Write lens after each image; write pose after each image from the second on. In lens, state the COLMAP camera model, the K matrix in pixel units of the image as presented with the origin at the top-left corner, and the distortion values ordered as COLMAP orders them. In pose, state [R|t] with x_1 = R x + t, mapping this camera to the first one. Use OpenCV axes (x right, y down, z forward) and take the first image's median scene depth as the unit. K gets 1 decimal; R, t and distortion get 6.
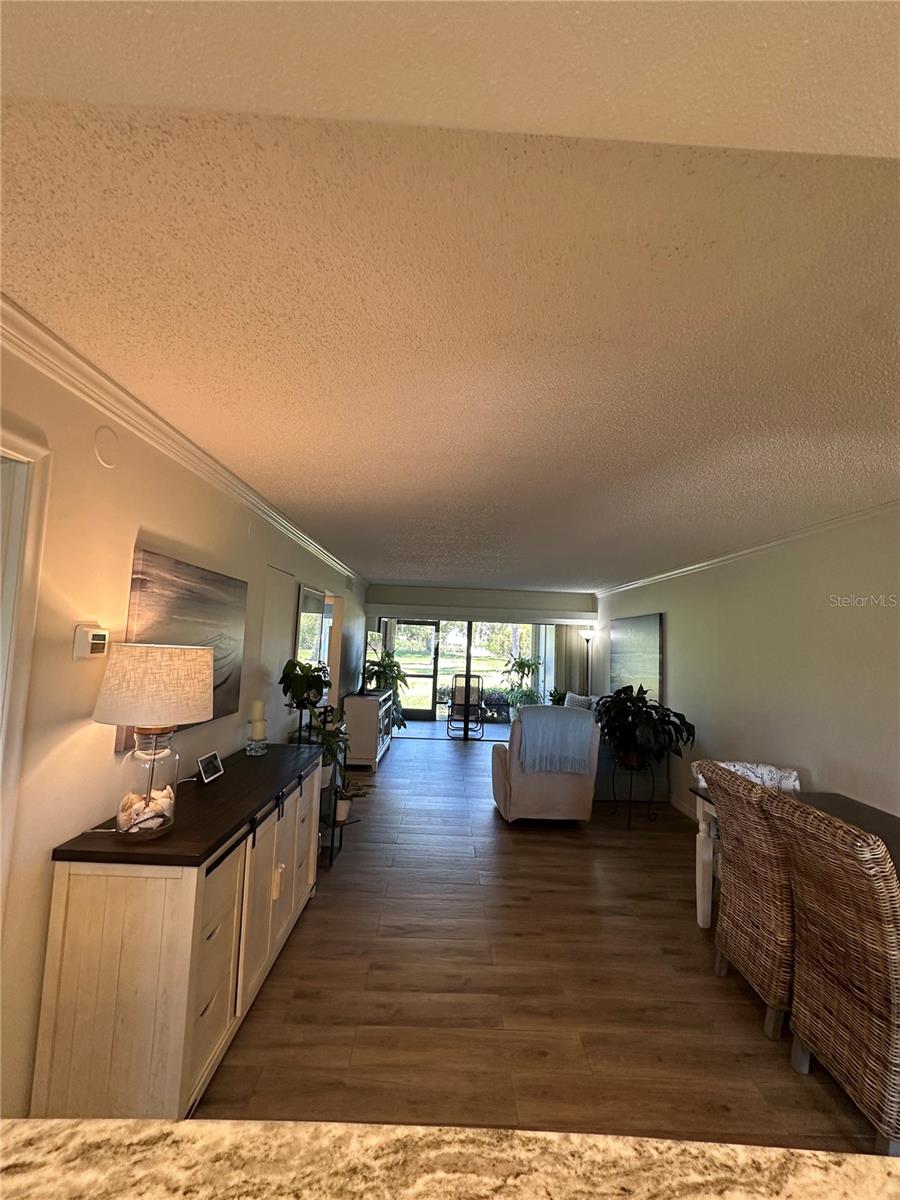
lens RADIAL K [[478.1, 0, 453.5], [0, 478.1, 600.7], [0, 0, 1]] dist [-0.000669, -0.000581]
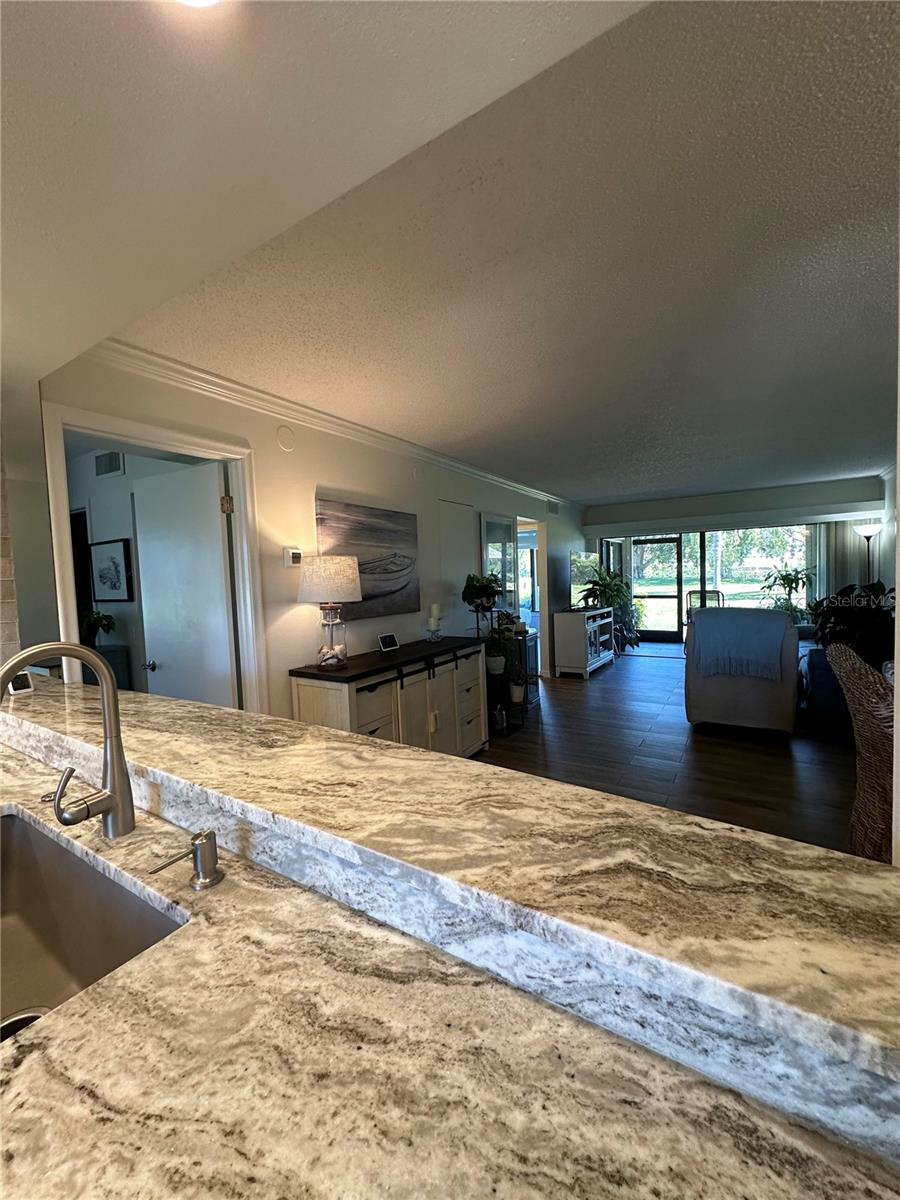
lens RADIAL K [[478.1, 0, 447.2], [0, 478.1, 600.5], [0, 0, 1]] dist [-0.000669, -0.000581]
pose [[0.833944, -0.041148, -0.550313, 0.519235], [0.114998, 0.988282, 0.100372, 0.106657], [0.539734, -0.146990, 0.828904, -0.117873]]
